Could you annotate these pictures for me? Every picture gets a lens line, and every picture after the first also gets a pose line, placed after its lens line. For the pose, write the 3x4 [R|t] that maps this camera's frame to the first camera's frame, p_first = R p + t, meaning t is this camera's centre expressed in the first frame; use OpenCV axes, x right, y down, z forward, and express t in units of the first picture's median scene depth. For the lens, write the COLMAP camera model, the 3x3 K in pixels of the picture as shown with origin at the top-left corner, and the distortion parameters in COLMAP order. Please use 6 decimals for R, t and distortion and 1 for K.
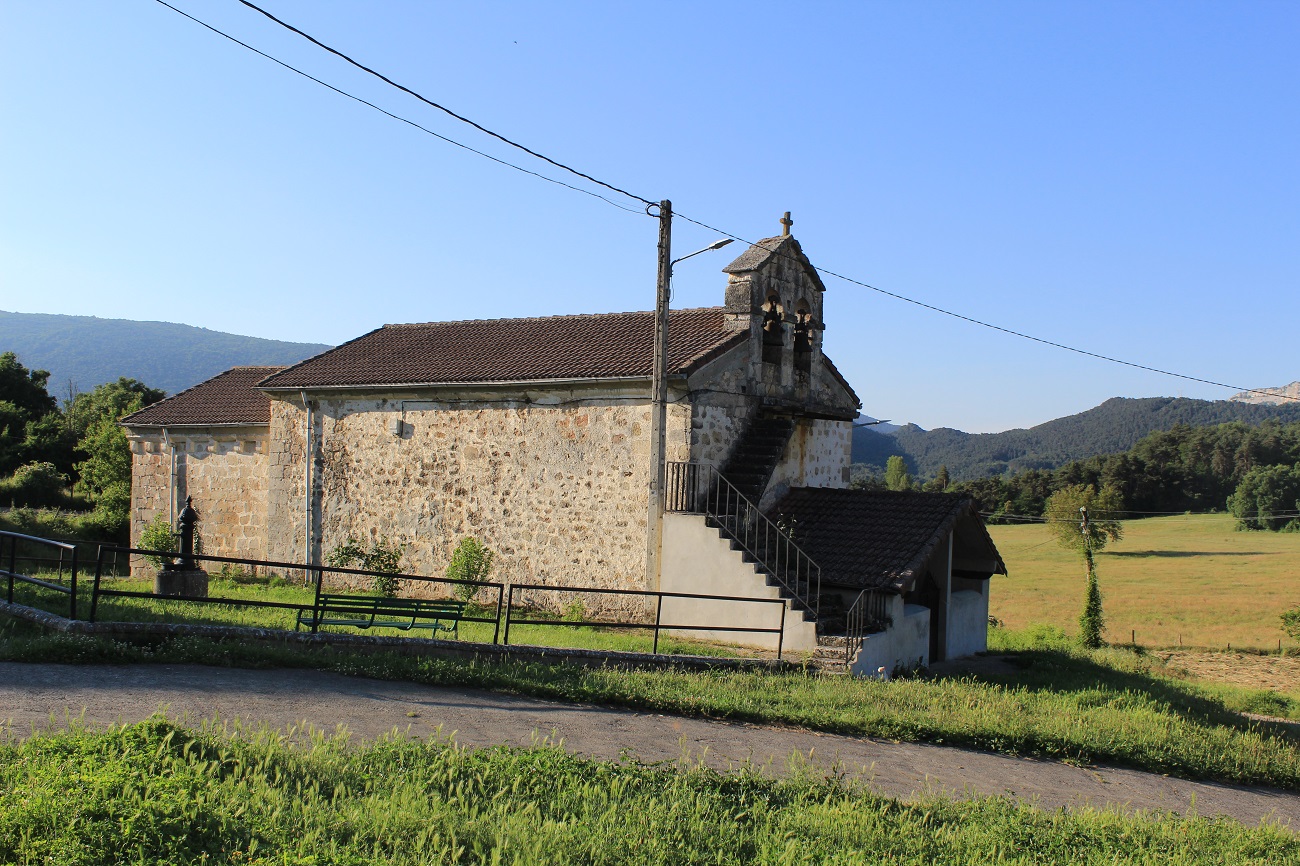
lens RADIAL K [[1568.0, 0, 650.2], [0, 1568.0, 433.7], [0, 0, 1]] dist [-0.037534, 0.000000]
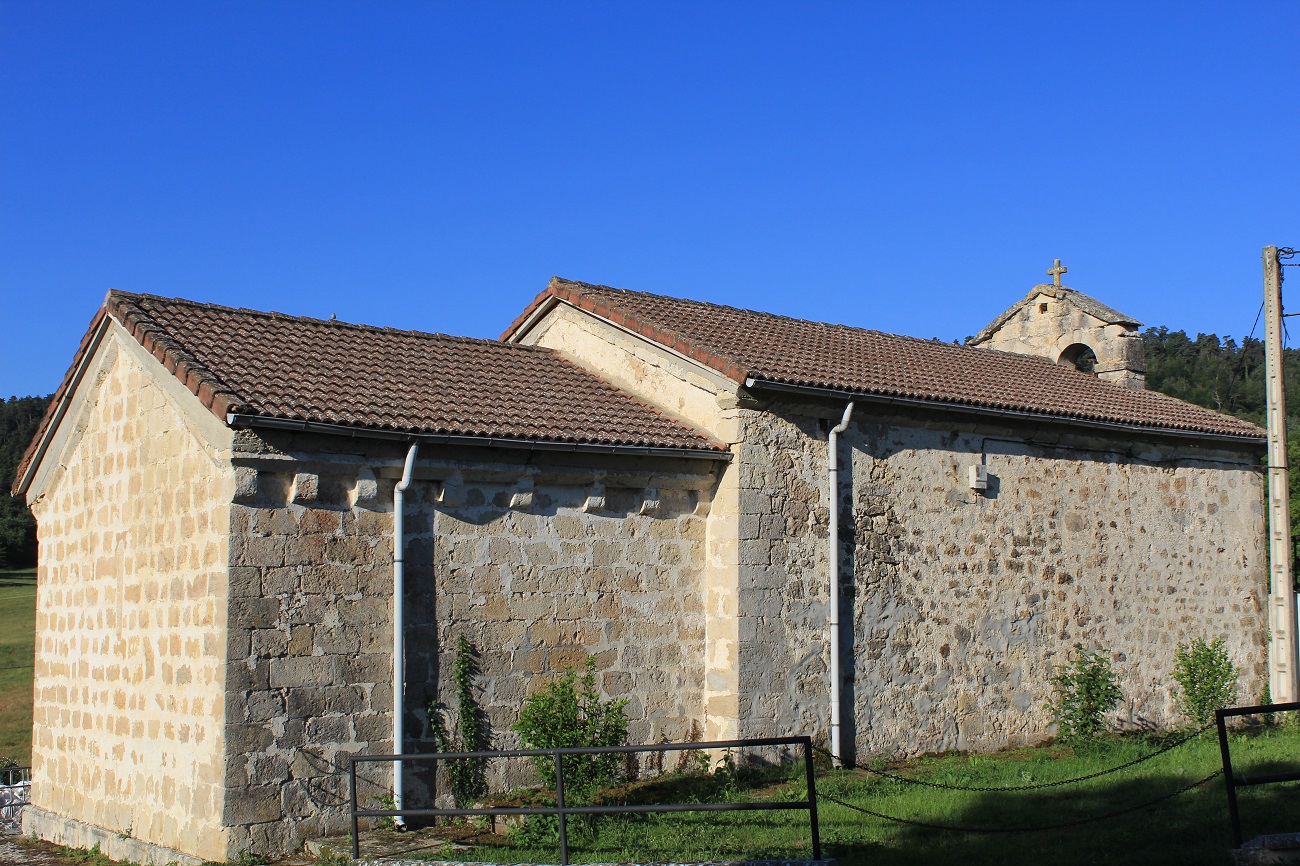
lens RADIAL K [[1462.5, 0, 650.8], [0, 1462.5, 436.7], [0, 0, 1]] dist [-0.051814, 0.000000]
pose [[0.225549, 0.068070, 0.971851, -0.769369], [-0.023500, 0.997646, -0.064423, 0.020034], [-0.973948, -0.008308, 0.226618, 1.014377]]
